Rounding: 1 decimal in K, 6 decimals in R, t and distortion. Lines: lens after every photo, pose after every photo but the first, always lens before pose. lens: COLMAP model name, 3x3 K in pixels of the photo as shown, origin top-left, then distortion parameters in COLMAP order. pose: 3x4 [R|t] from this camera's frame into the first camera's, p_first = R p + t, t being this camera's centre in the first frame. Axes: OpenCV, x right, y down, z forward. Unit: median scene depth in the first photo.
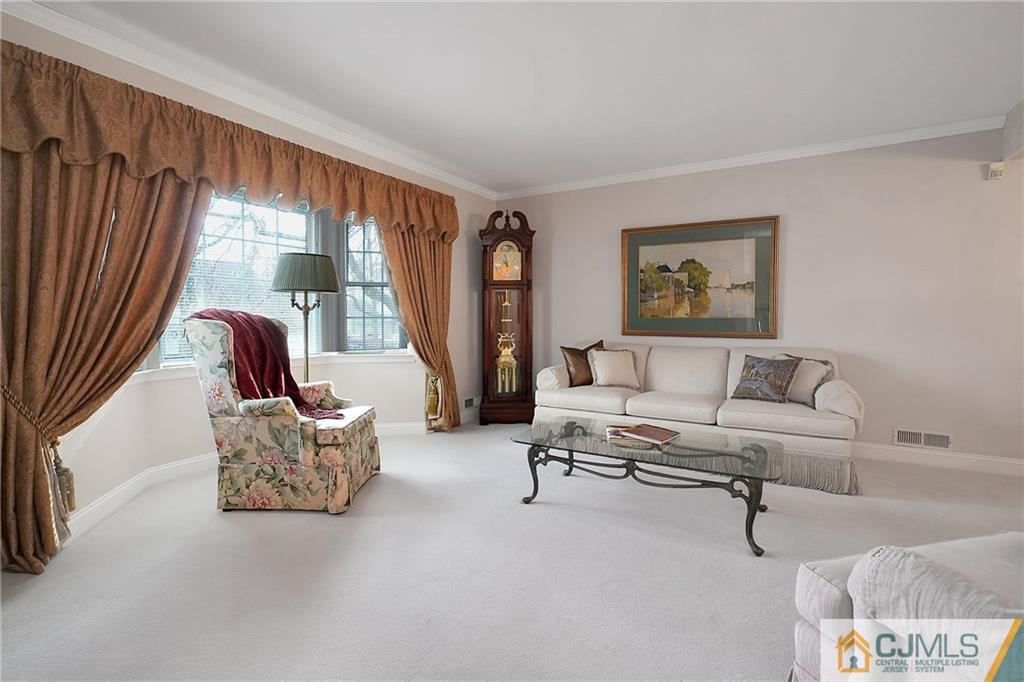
lens RADIAL K [[483.5, 0, 500.3], [0, 483.5, 338.7], [0, 0, 1]] dist [-0.000163, 0.000432]
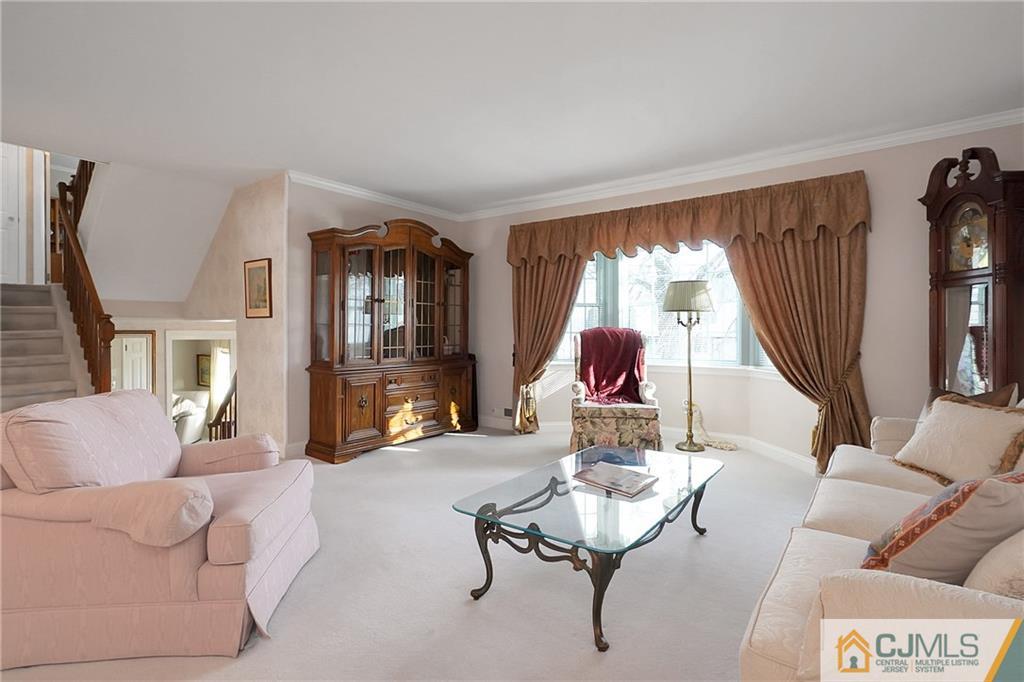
lens RADIAL K [[483.5, 0, 500.3], [0, 483.5, 338.7], [0, 0, 1]] dist [-0.000163, 0.000432]
pose [[-0.083831, 0.010146, -0.996428, 0.848383], [-0.050707, 0.998609, 0.014435, -0.022439], [0.995189, 0.051736, -0.083200, 0.640403]]
